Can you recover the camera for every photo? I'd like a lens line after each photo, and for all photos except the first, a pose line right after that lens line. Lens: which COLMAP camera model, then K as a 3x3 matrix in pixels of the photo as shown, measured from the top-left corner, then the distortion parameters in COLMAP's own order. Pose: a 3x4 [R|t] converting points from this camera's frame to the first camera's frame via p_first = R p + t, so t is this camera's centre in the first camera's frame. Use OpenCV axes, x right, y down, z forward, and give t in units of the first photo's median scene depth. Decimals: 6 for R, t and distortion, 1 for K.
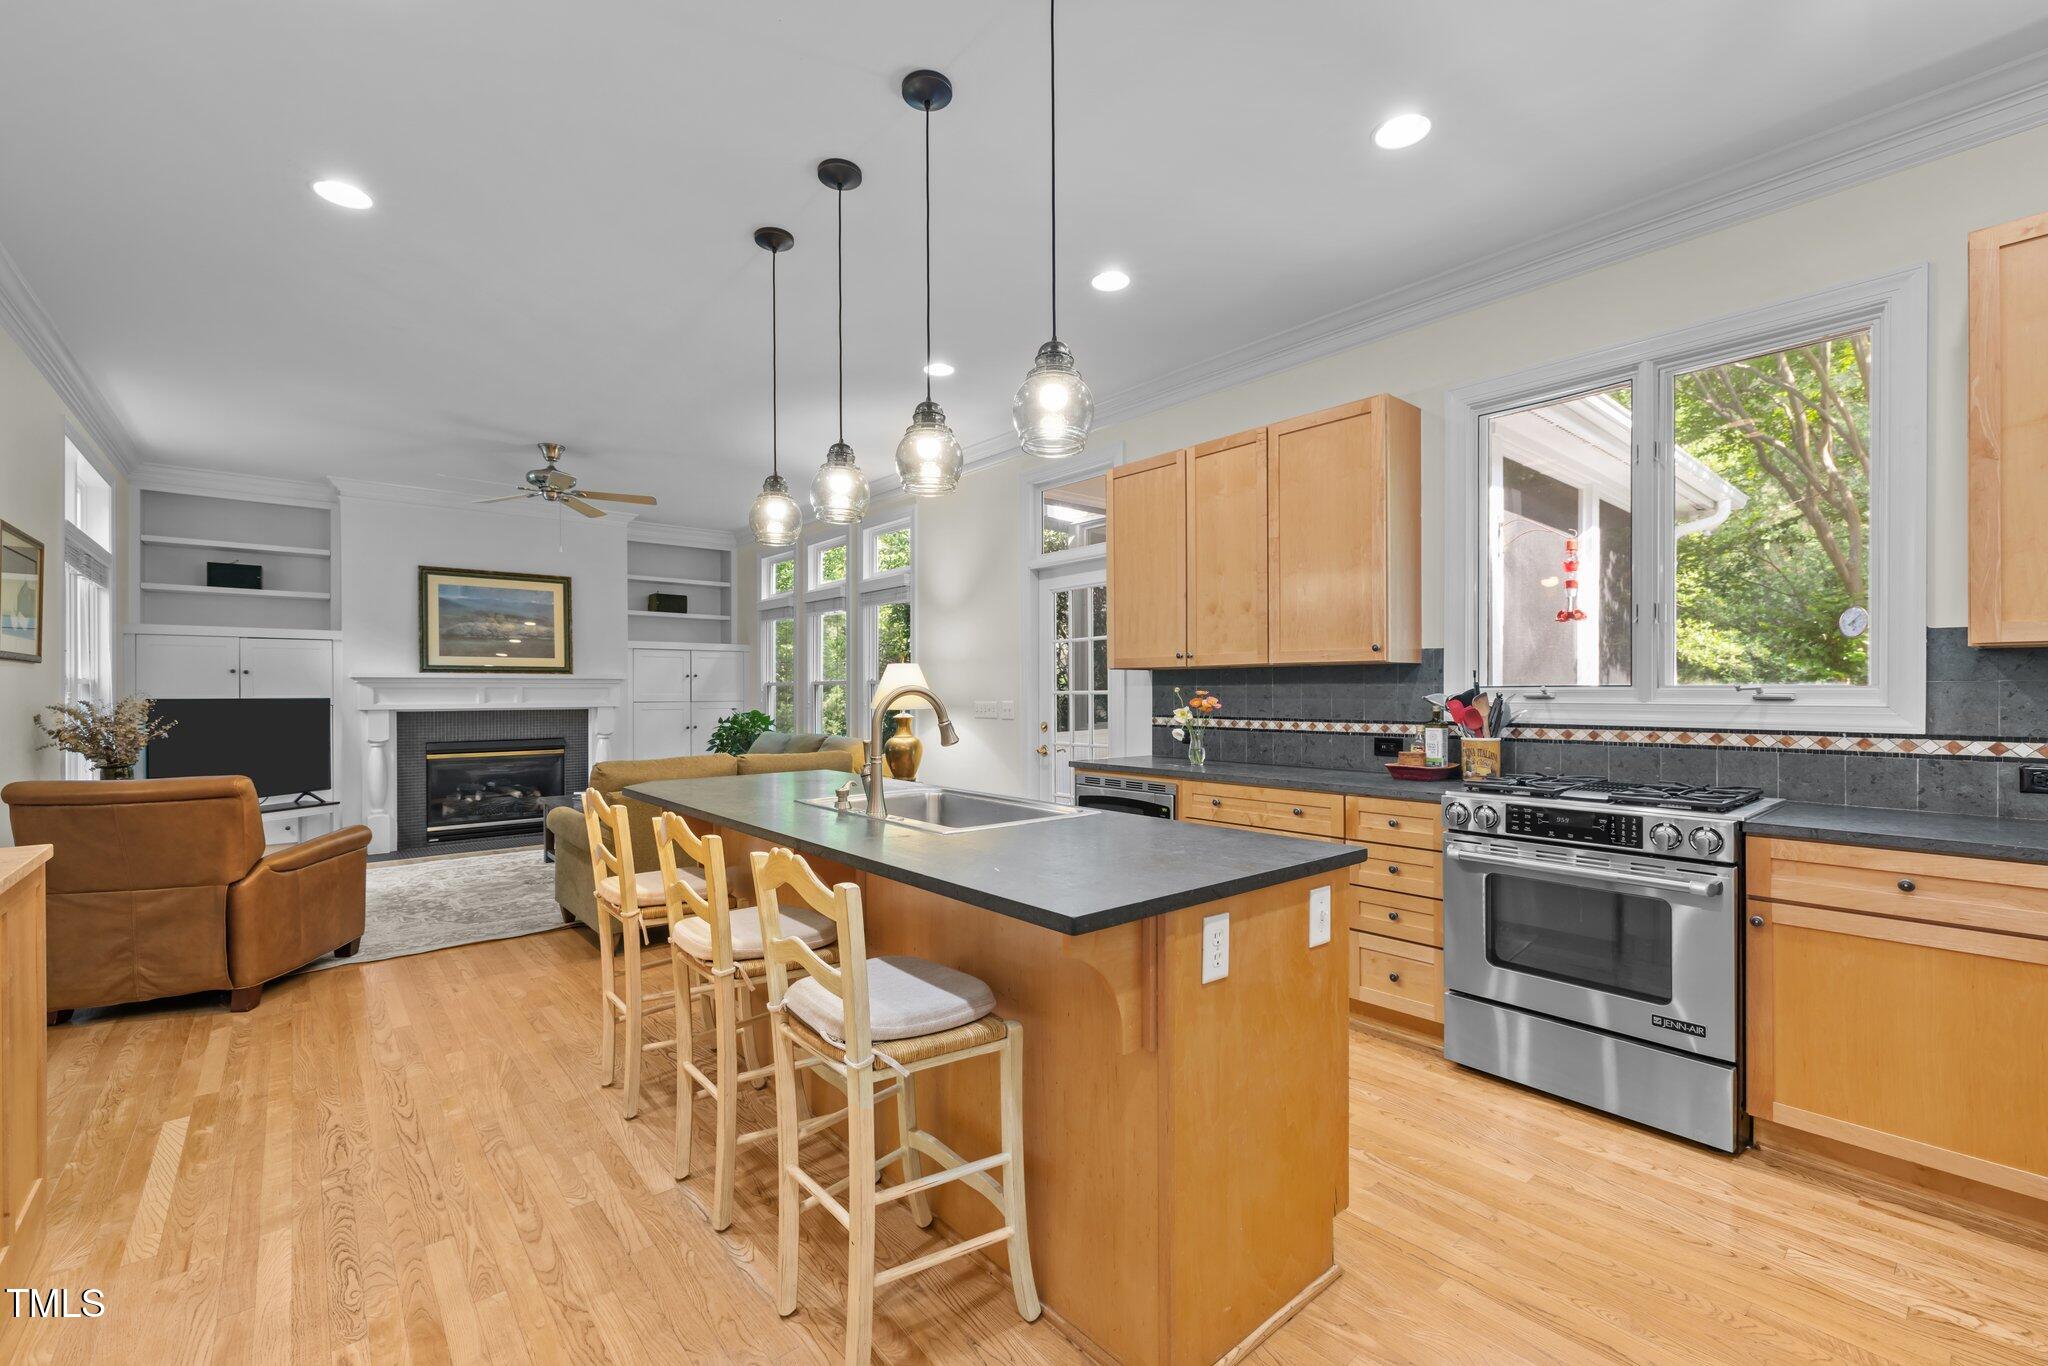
lens RADIAL K [[858.4, 0, 1030.0], [0, 858.4, 689.3], [0, 0, 1]] dist [0.000728, -0.000010]
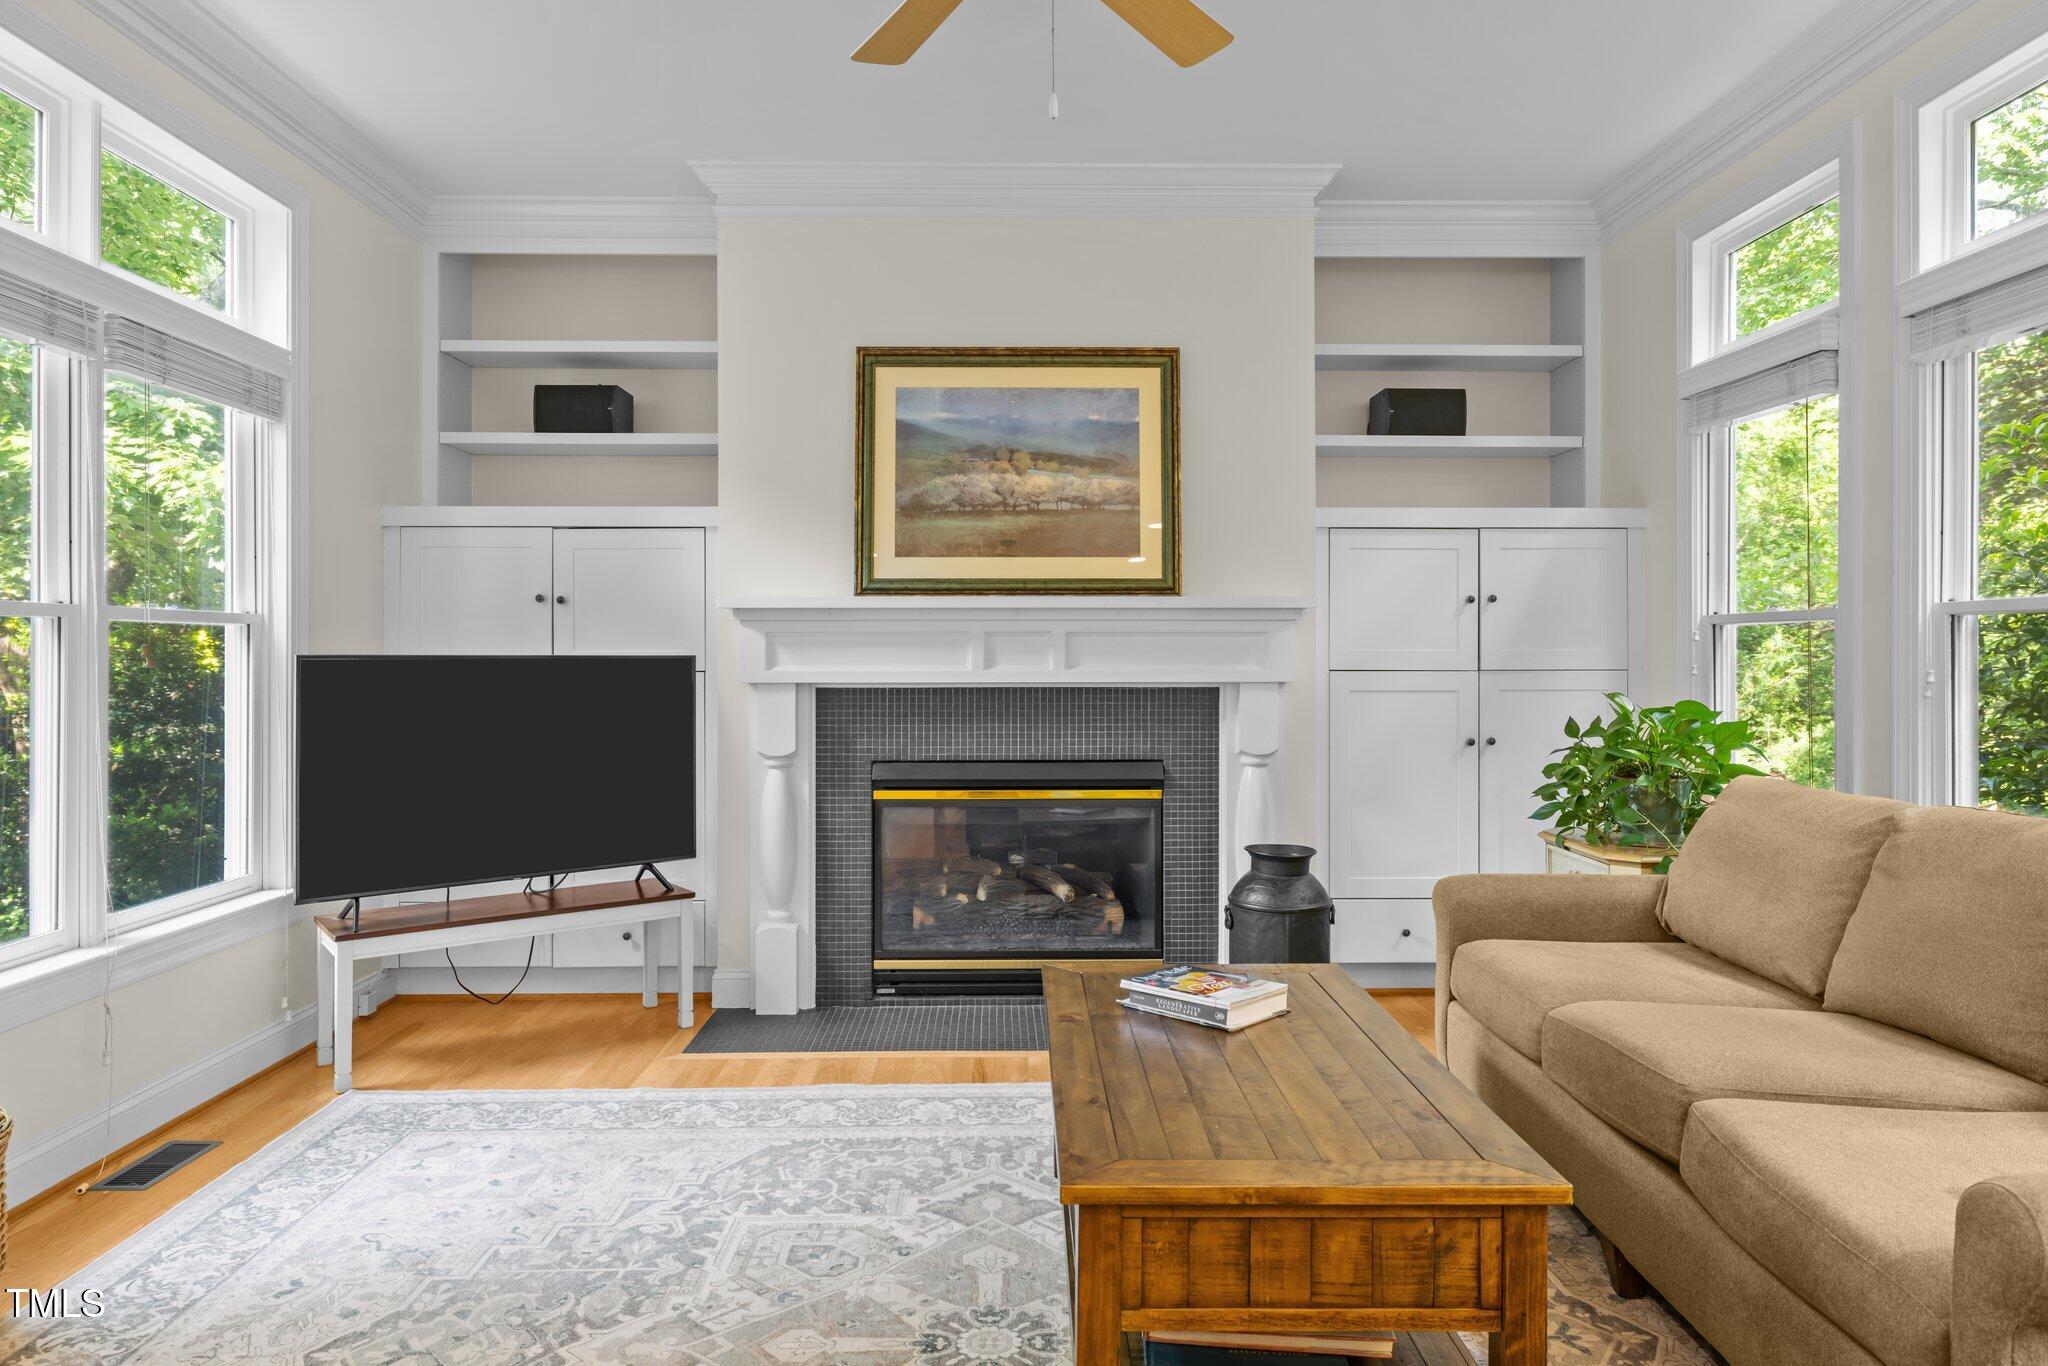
lens RADIAL K [[1242.6, 0, 1013.1], [0, 1242.6, 644.1], [0, 0, 1]] dist [-0.003947, -0.002484]
pose [[0.763525, 0.002109, -0.645775, -0.241236], [-0.000157, 0.999995, 0.003081, 0.002077], [0.645779, -0.002251, 0.763521, 0.552208]]
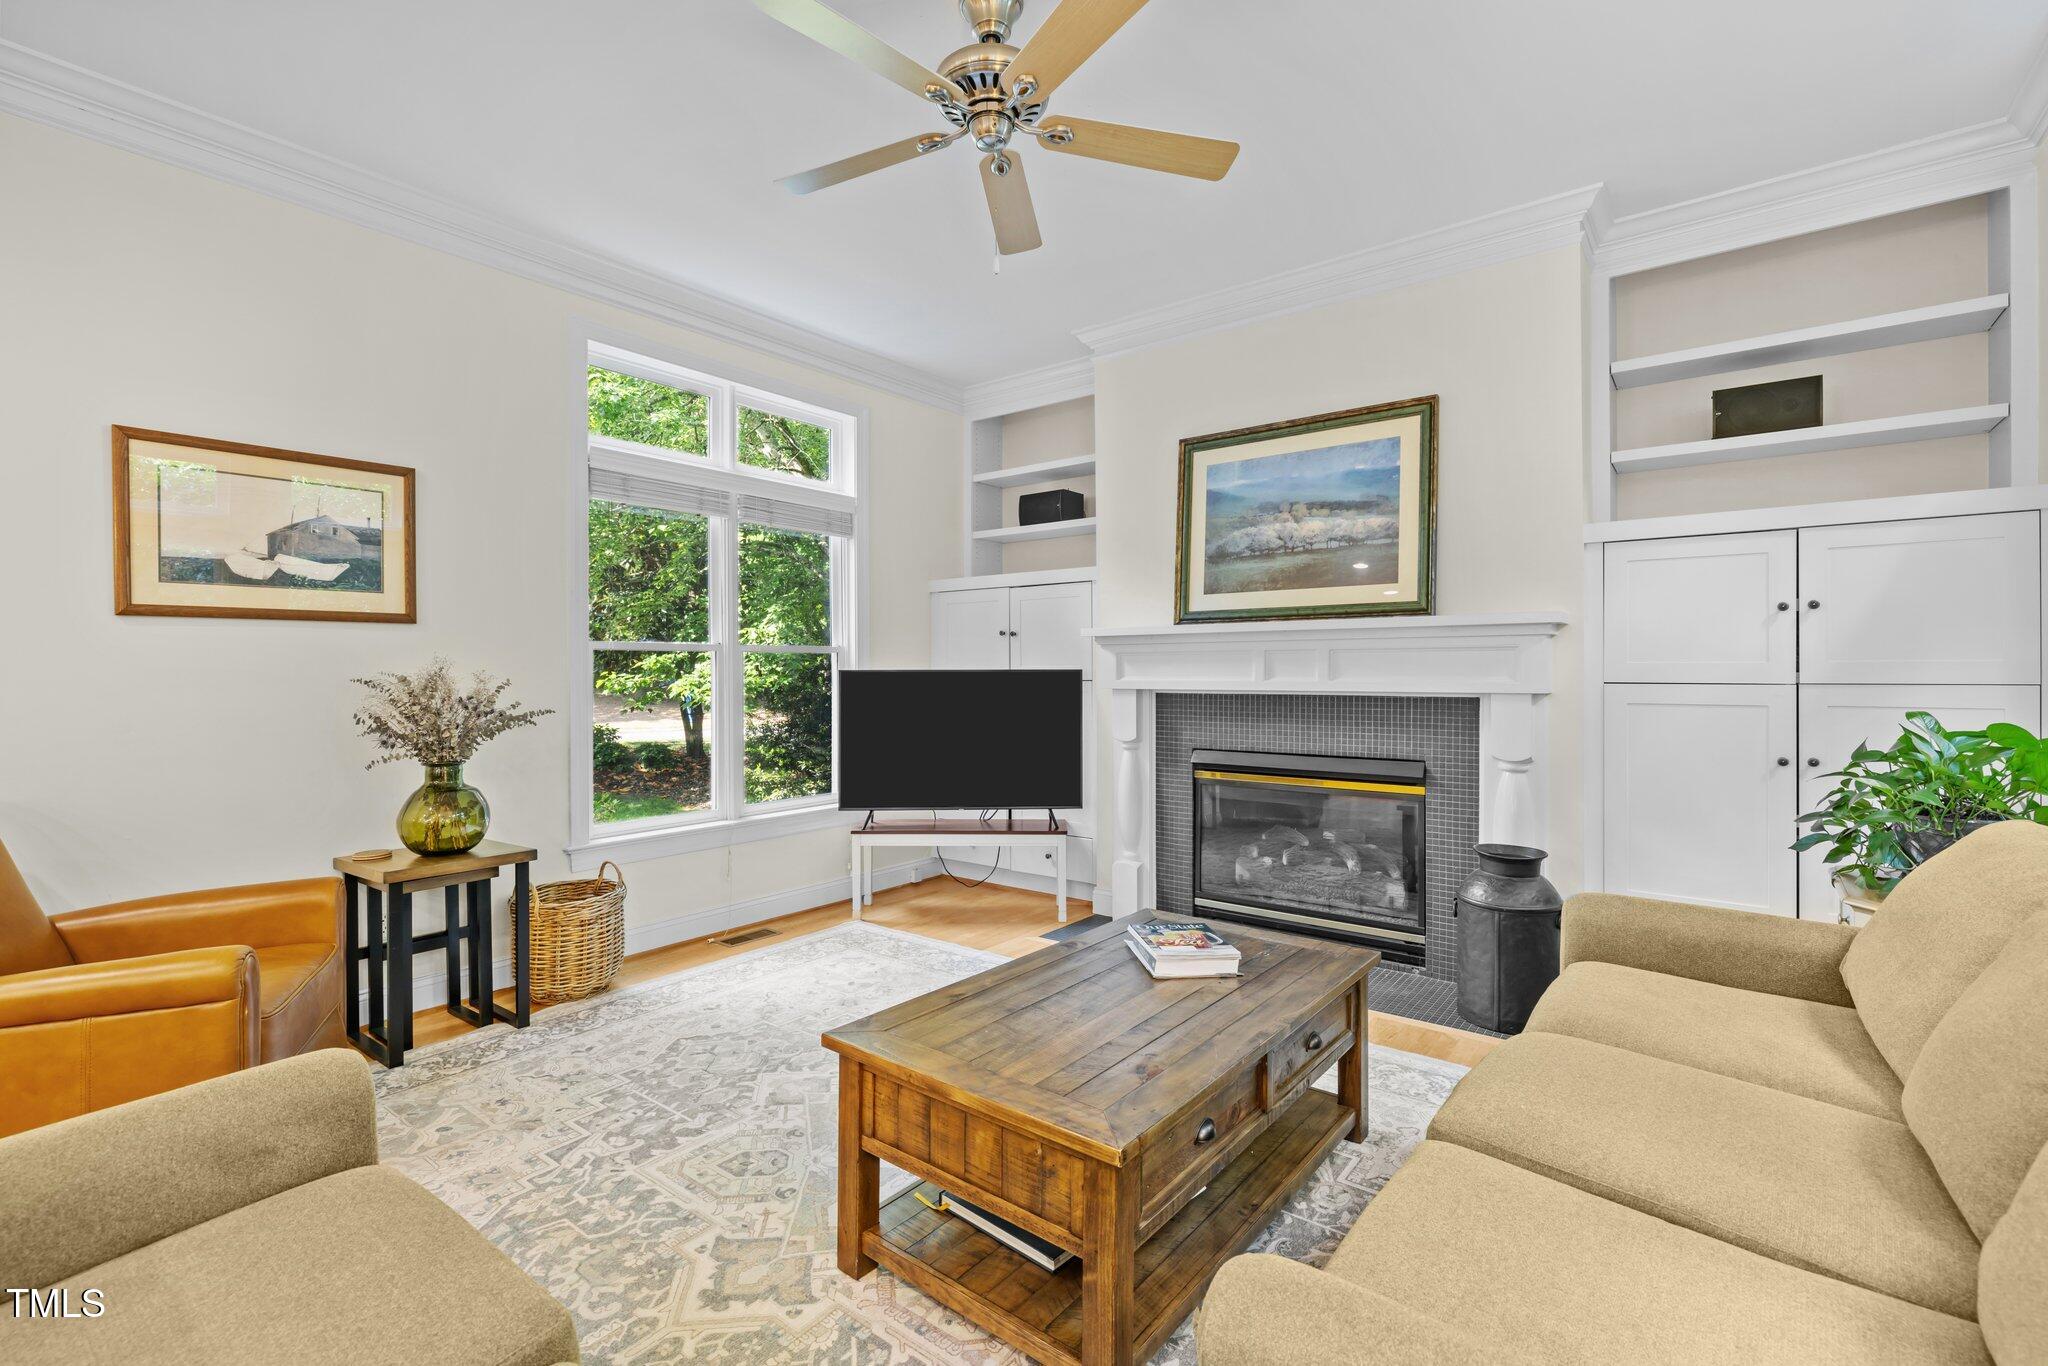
lens RADIAL K [[906.6, 0, 1024.8], [0, 906.6, 663.6], [0, 0, 1]] dist [-0.007000, 0.001265]
pose [[0.186404, 0.002095, -0.982471, -0.127492], [0.011044, 0.999930, 0.004228, 0.002224], [0.982411, -0.011639, 0.186368, 0.749532]]
